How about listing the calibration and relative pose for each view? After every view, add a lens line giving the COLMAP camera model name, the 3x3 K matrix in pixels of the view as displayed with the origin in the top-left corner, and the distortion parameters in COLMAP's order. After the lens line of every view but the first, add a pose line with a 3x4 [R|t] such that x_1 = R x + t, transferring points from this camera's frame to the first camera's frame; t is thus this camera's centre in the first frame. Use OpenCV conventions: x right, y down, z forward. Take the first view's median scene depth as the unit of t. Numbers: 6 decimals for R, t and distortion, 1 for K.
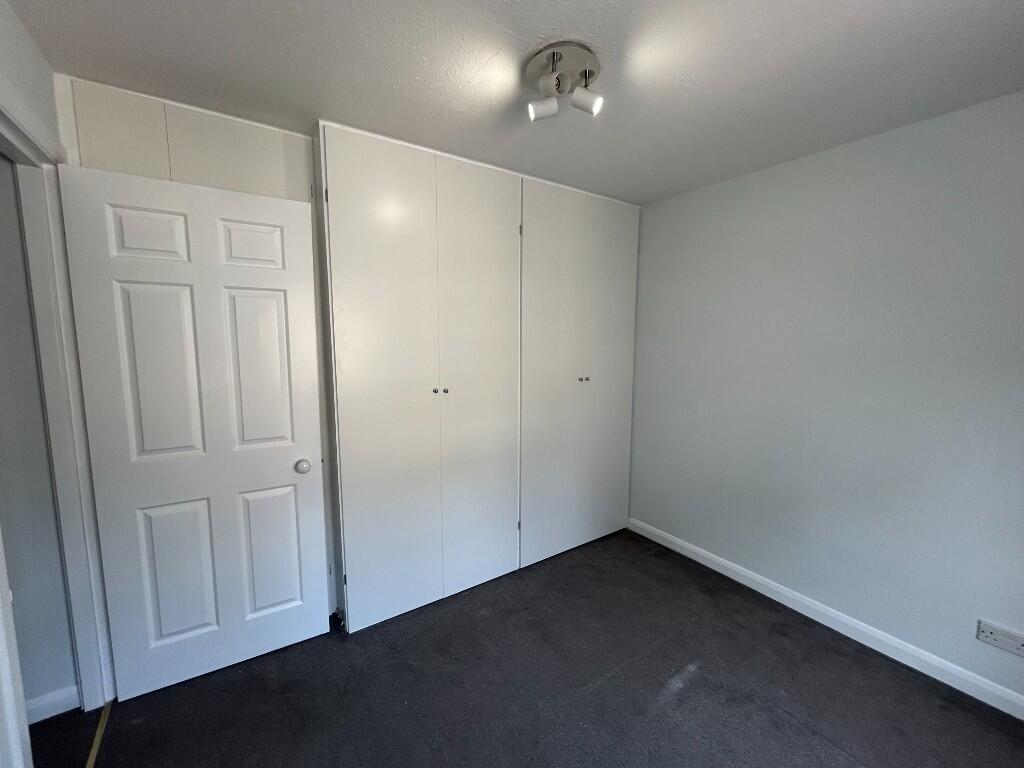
lens RADIAL K [[413.8, 0, 512.0], [0, 413.8, 384.0], [0, 0, 1]] dist [-0.002901, 0.000415]
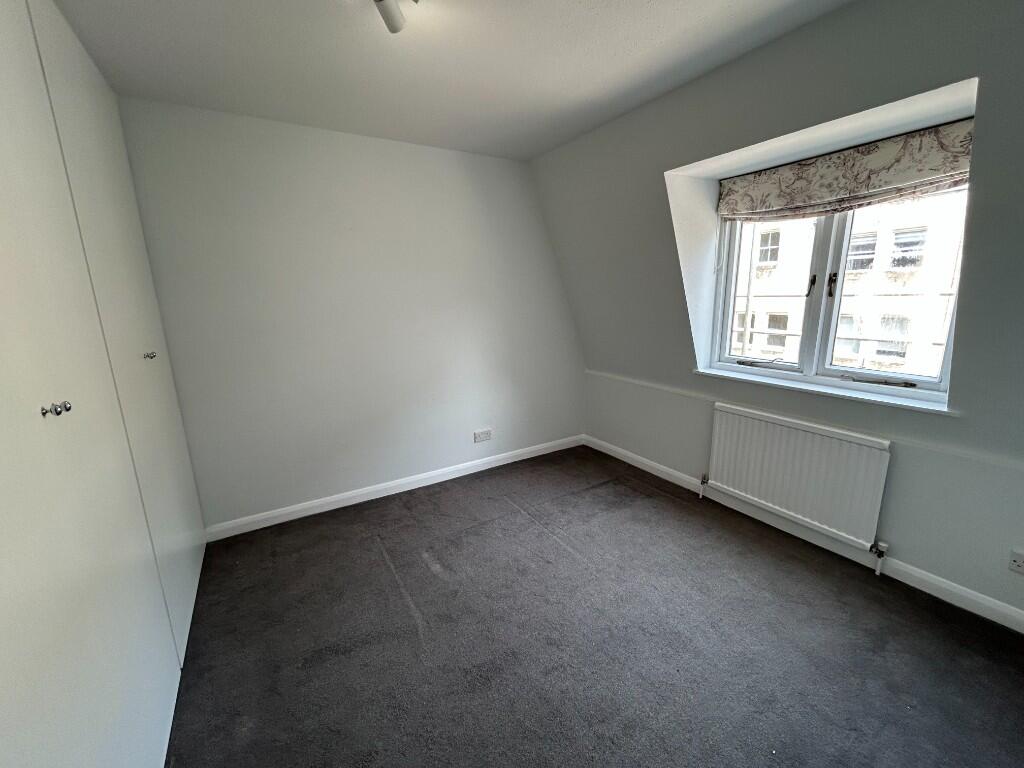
lens RADIAL K [[413.8, 0, 512.0], [0, 413.8, 384.0], [0, 0, 1]] dist [-0.002901, 0.000415]
pose [[0.048437, -0.226992, 0.972691, -0.571908], [0.132611, 0.966675, 0.218985, -0.049769], [-0.989984, 0.118383, 0.076924, 0.504649]]
